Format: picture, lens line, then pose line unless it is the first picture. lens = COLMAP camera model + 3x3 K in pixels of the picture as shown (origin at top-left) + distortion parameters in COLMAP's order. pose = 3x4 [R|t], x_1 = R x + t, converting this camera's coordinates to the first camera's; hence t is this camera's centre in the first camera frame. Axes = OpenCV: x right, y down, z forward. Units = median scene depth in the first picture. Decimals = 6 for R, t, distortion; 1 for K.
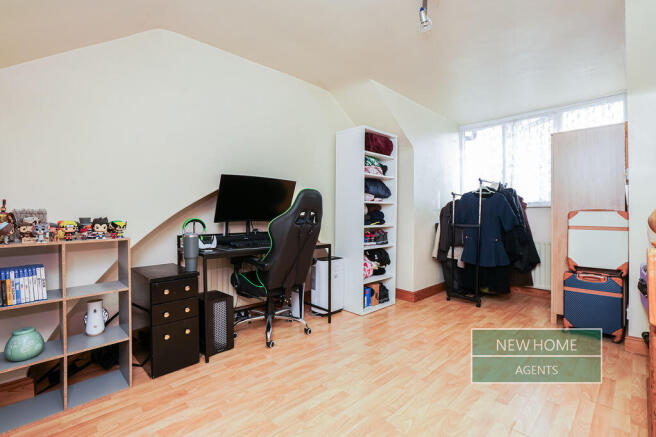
lens RADIAL K [[302.0, 0, 328.0], [0, 302.0, 218.5], [0, 0, 1]] dist [0.001265, 0.000374]
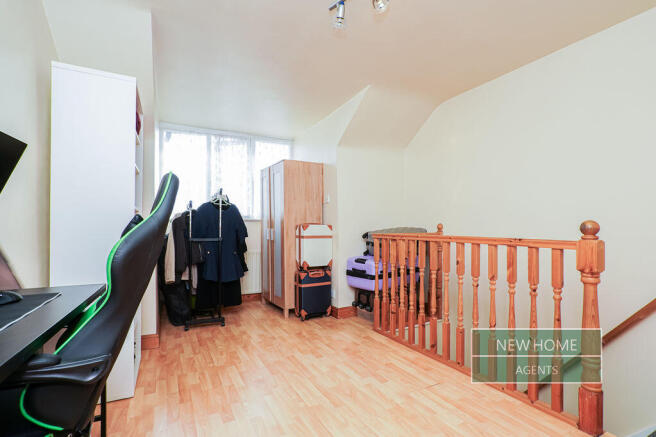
lens RADIAL K [[309.2, 0, 328.2], [0, 309.2, 226.7], [0, 0, 1]] dist [-0.000156, -0.000061]
pose [[0.294973, 0.000908, 0.955505, -0.319148], [0.014914, 0.999873, -0.005554, -0.004214], [-0.955389, 0.015889, 0.294922, 0.398689]]
